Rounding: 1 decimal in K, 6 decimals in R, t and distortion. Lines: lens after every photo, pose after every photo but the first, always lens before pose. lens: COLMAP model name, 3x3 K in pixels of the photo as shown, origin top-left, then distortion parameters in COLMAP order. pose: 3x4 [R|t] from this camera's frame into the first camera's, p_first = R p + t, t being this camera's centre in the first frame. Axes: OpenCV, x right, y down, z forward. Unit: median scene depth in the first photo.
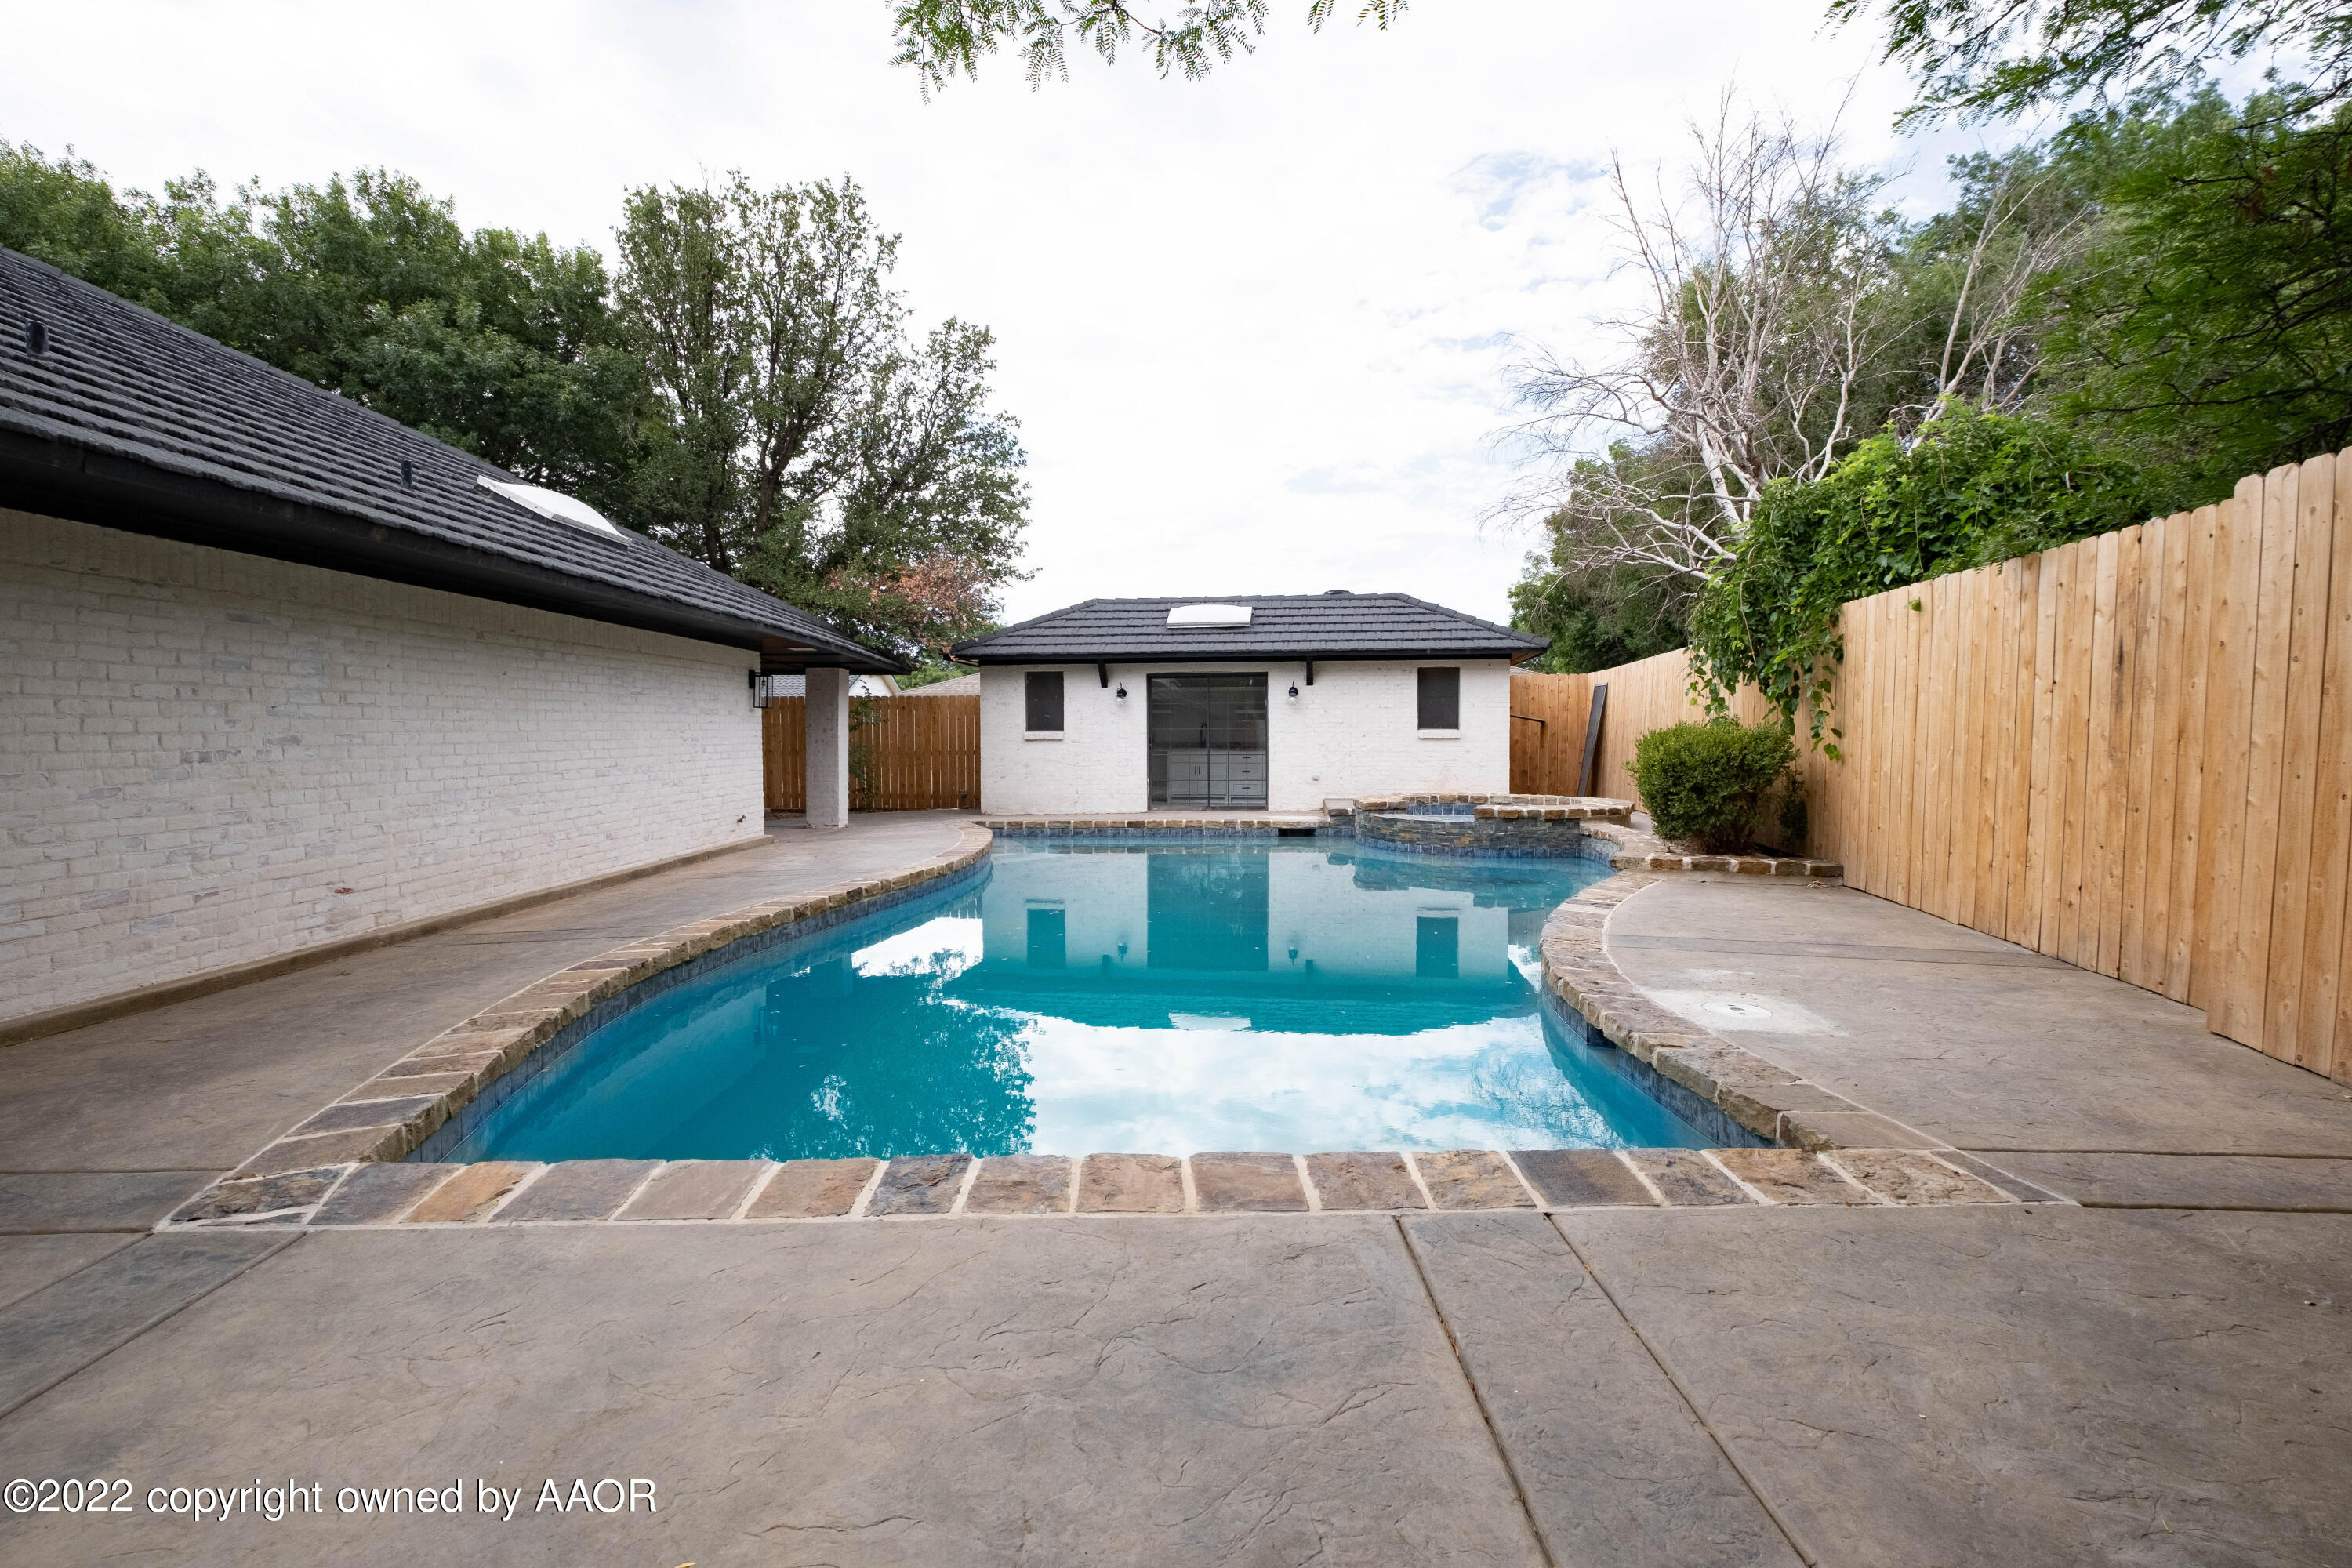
lens RADIAL K [[1095.0, 0, 1181.3], [0, 1095.0, 790.9], [0, 0, 1]] dist [0.001685, 0.000317]
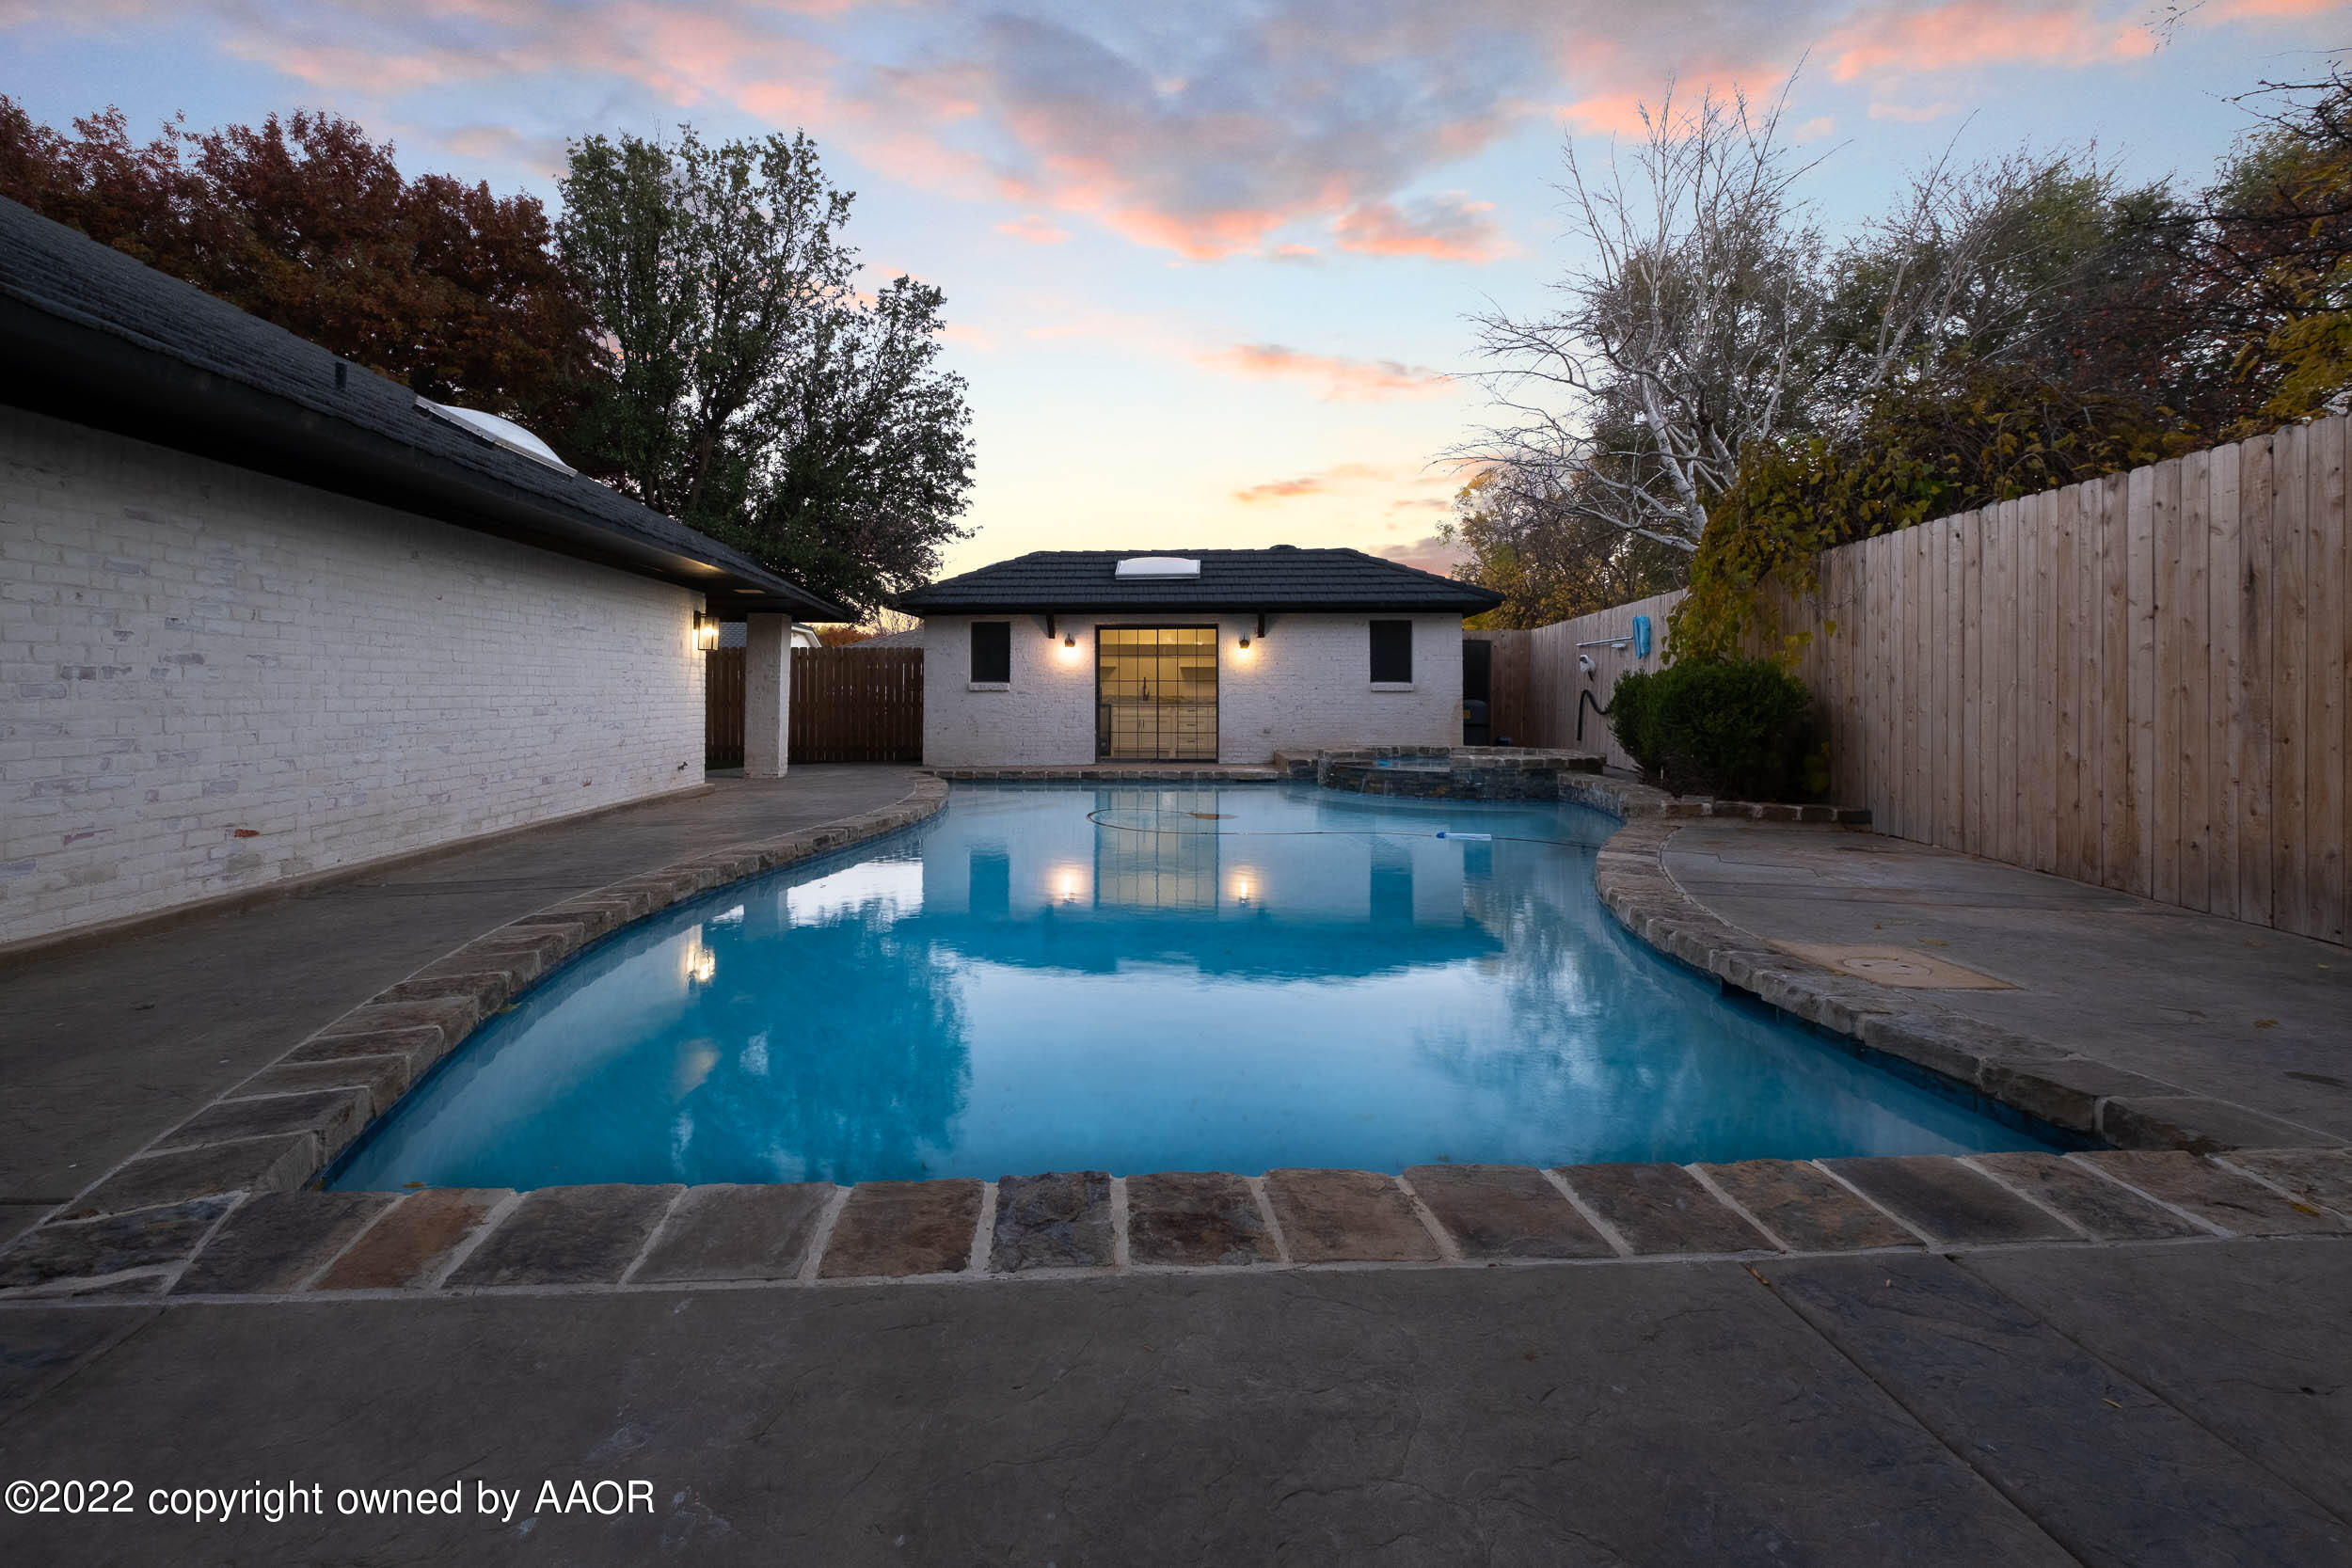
lens RADIAL K [[1044.3, 0, 1138.7], [0, 1044.3, 692.9], [0, 0, 1]] dist [0.004023, -0.000450]
pose [[0.998666, 0.005090, 0.051390, -0.044905], [-0.002174, 0.998392, -0.056653, 0.009995], [-0.051595, 0.056466, 0.997070, 0.058900]]
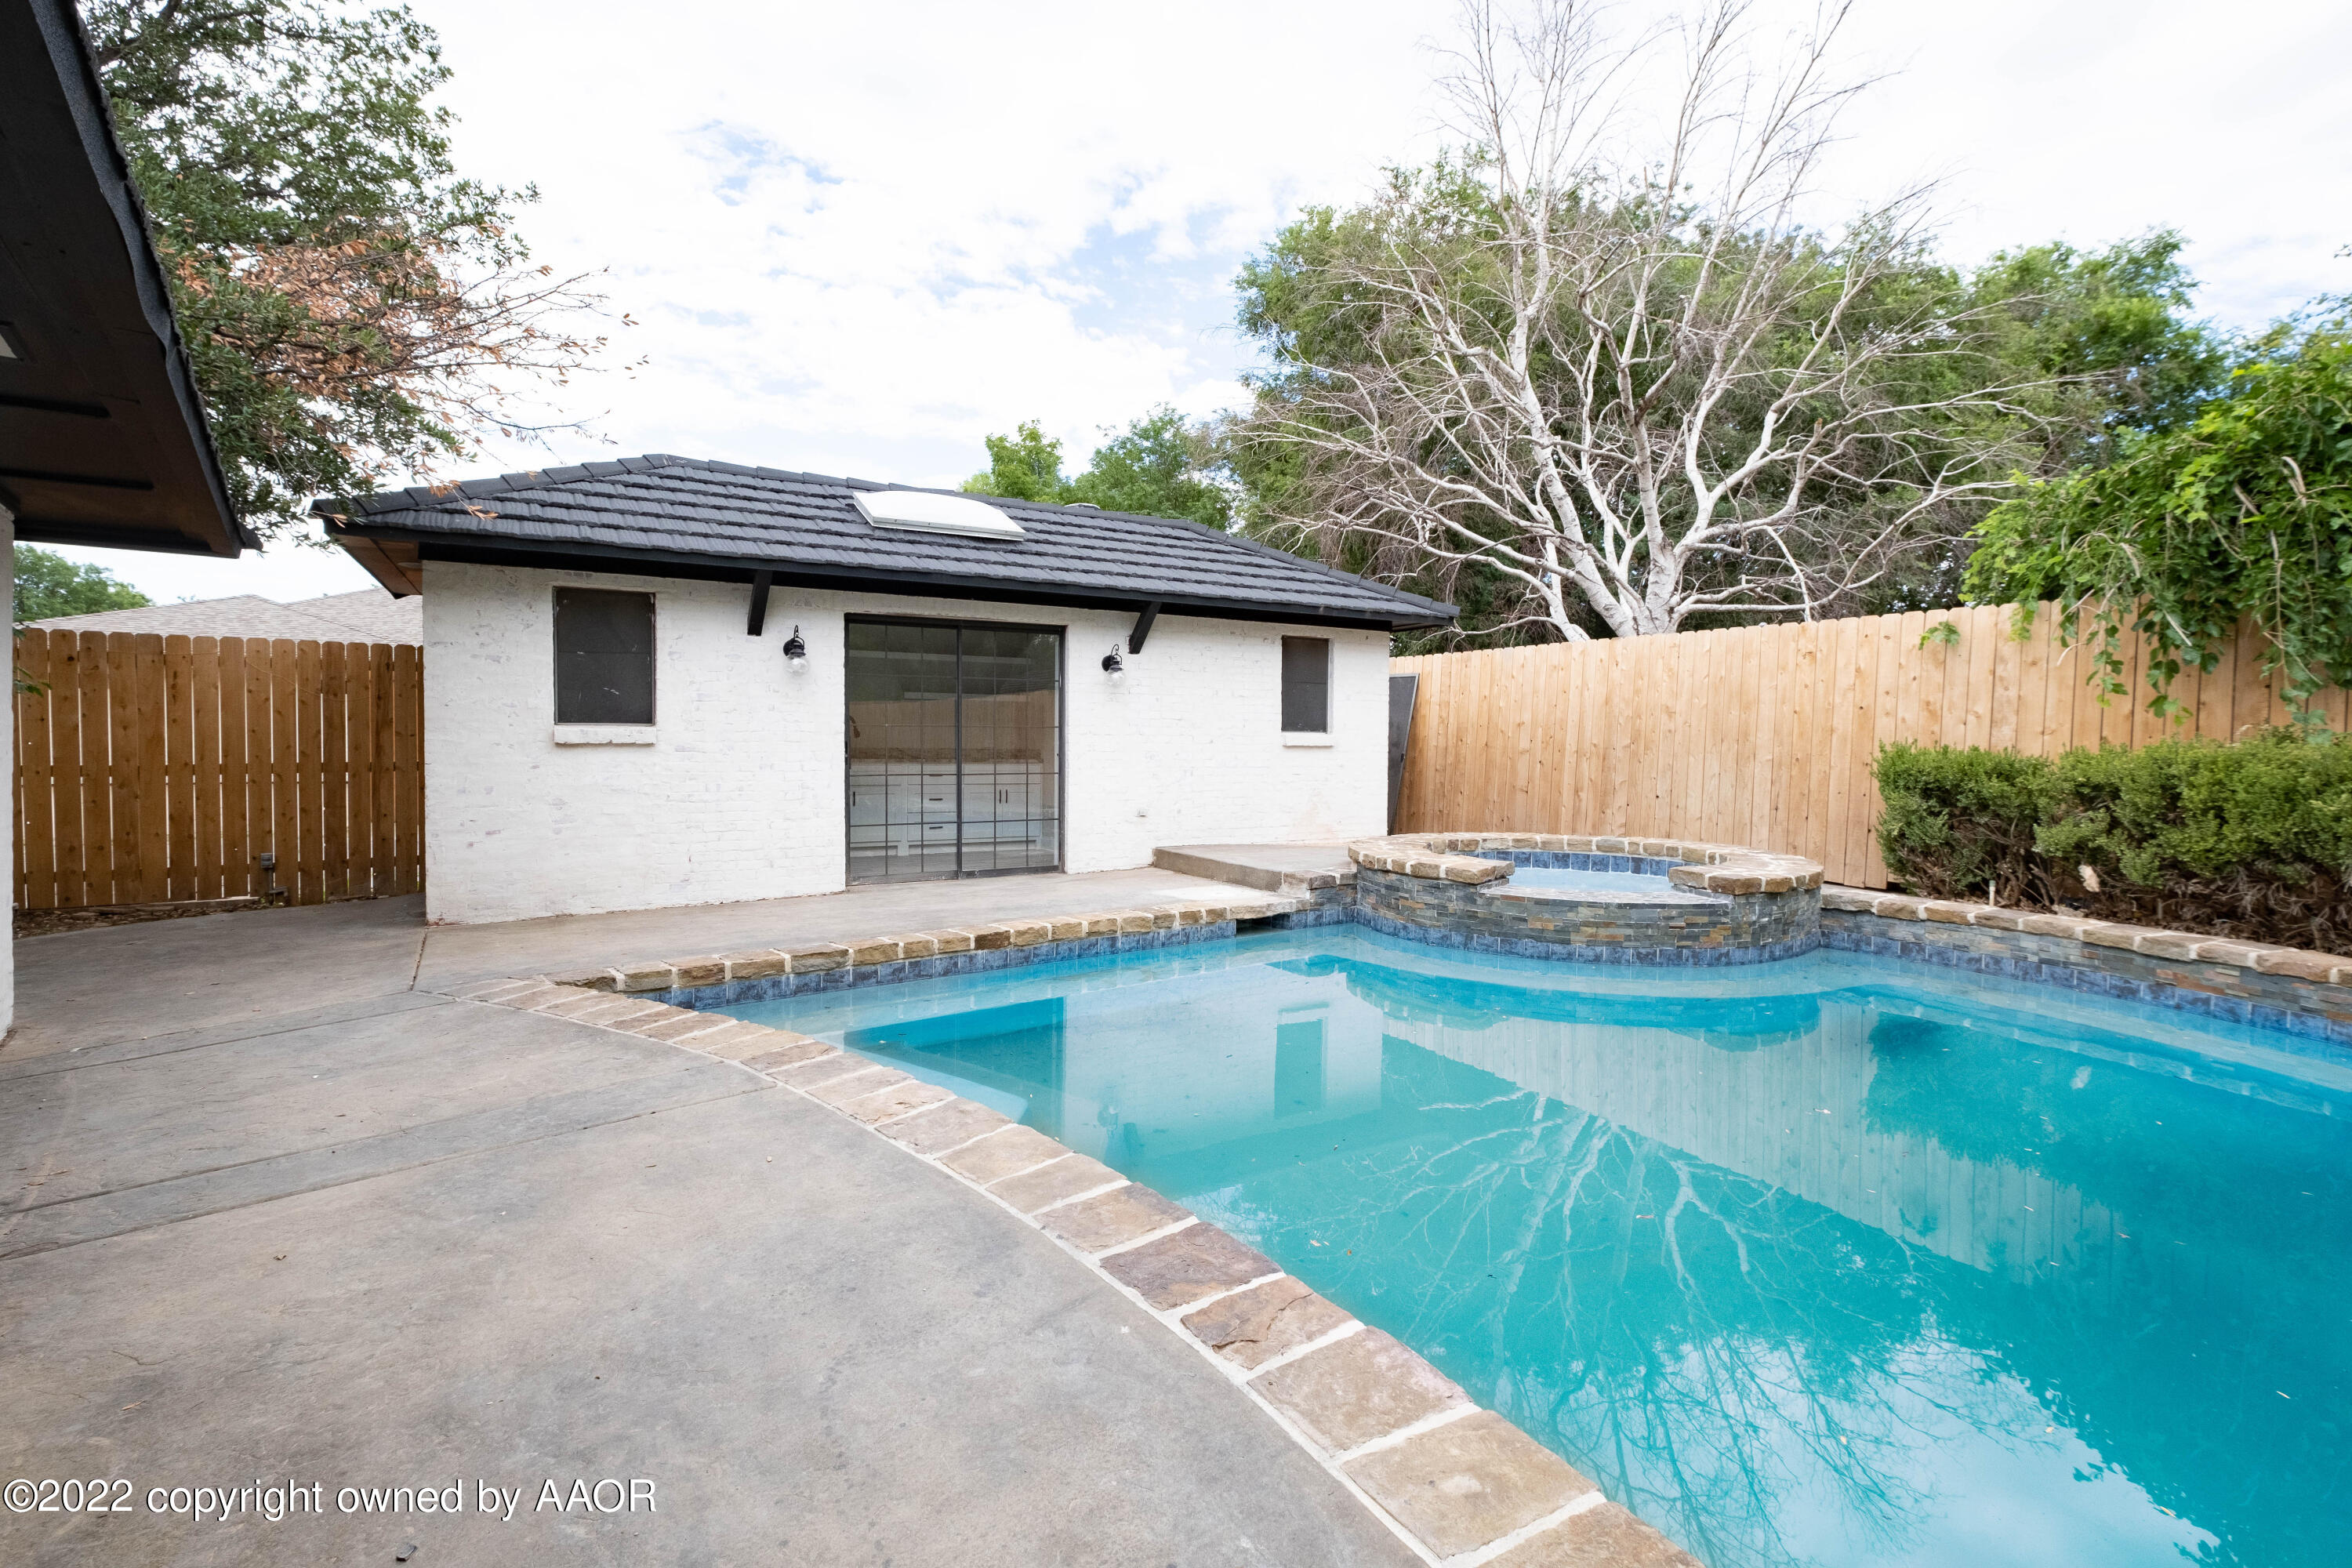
lens RADIAL K [[1095.0, 0, 1181.3], [0, 1095.0, 790.9], [0, 0, 1]] dist [0.001685, 0.000317]
pose [[0.791194, -0.020136, 0.611234, -0.238202], [0.017641, 0.999793, 0.010102, -0.031522], [-0.611311, 0.002790, 0.791385, 0.570730]]
